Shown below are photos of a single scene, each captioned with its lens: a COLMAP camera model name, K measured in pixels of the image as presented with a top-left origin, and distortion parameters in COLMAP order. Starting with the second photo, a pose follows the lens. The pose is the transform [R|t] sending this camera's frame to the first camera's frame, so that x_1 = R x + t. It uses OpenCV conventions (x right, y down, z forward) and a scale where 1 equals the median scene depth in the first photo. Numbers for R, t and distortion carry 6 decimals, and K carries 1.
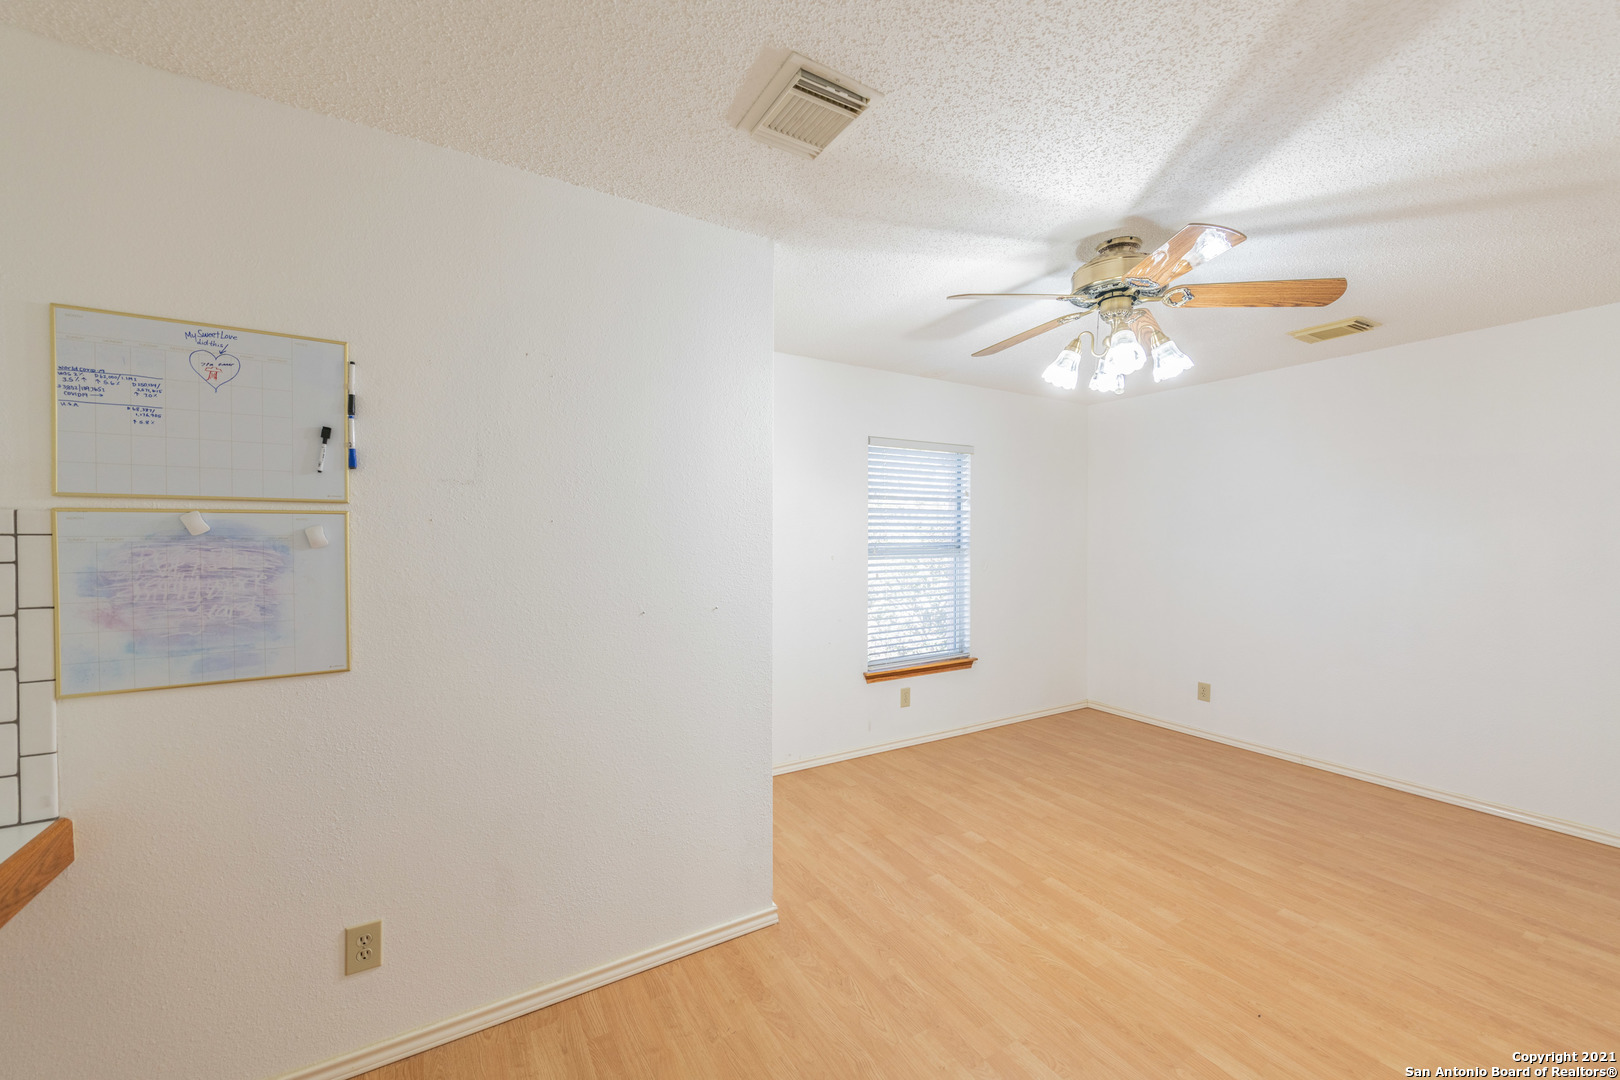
lens RADIAL K [[637.7, 0, 804.9], [0, 637.7, 553.0], [0, 0, 1]] dist [0.004030, -0.001573]
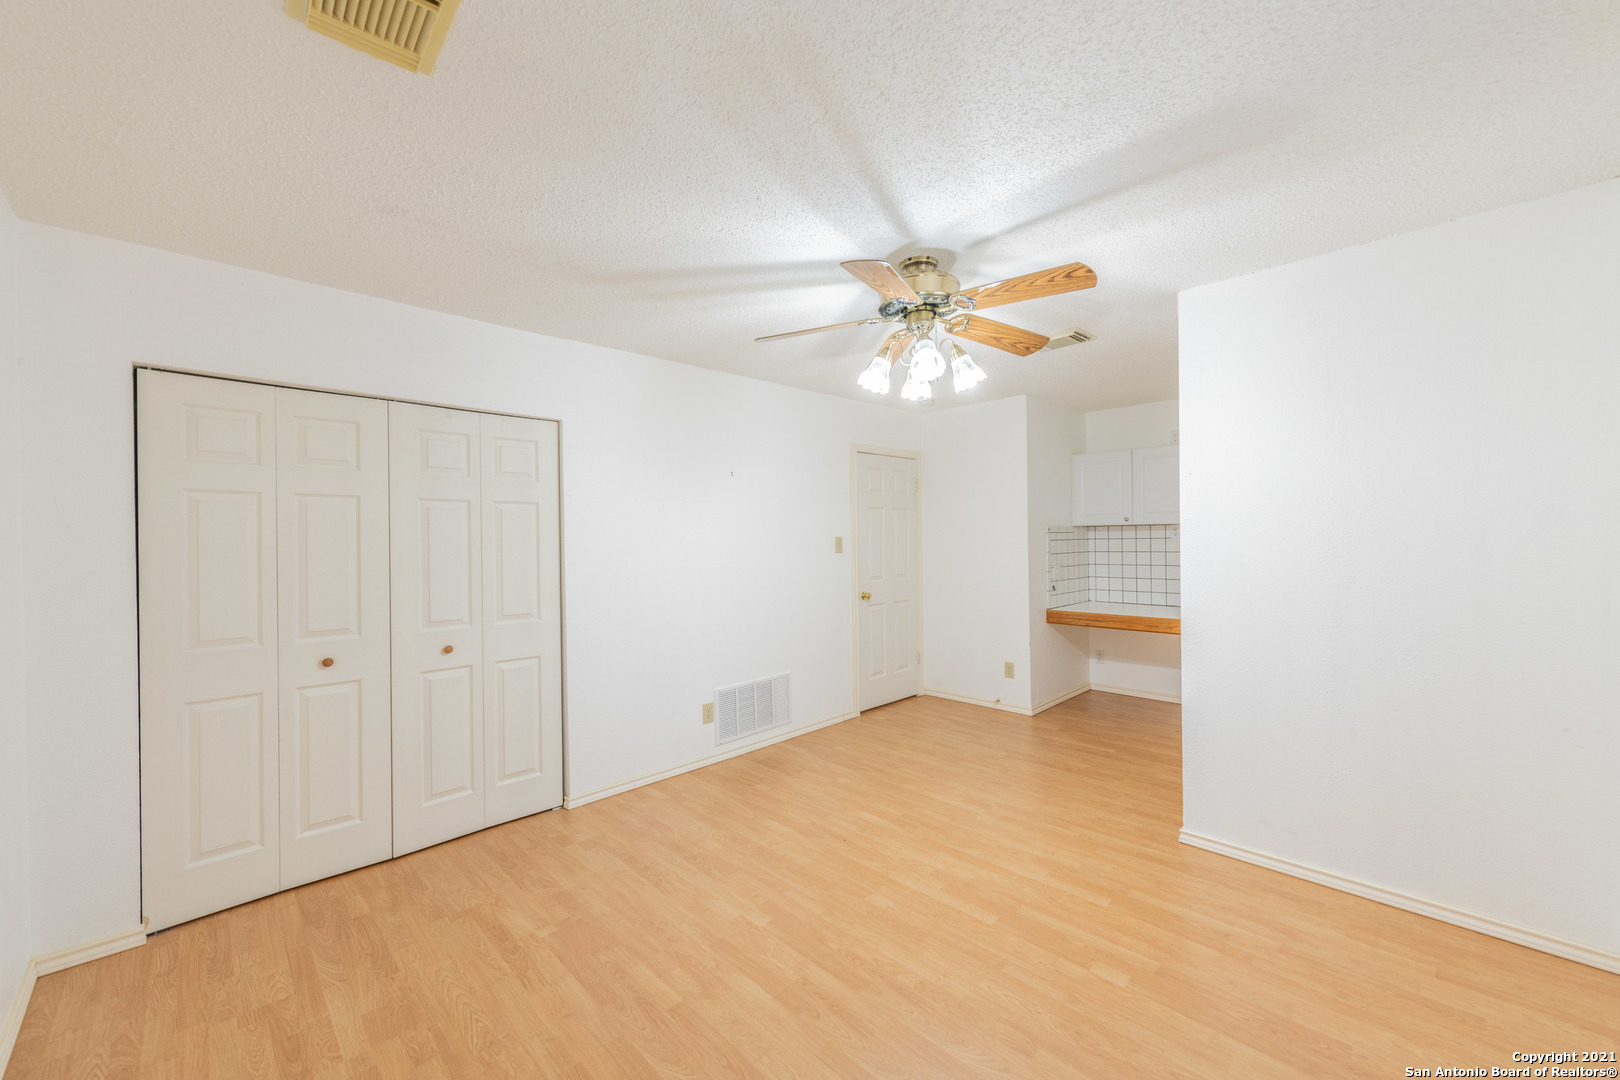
lens RADIAL K [[637.7, 0, 816.6], [0, 637.7, 534.7], [0, 0, 1]] dist [0.004030, -0.001573]
pose [[-0.969811, 0.011895, -0.243566, 0.921068], [0.005189, 0.999590, 0.028155, -0.053971], [0.243801, 0.026041, -0.969476, 1.986026]]
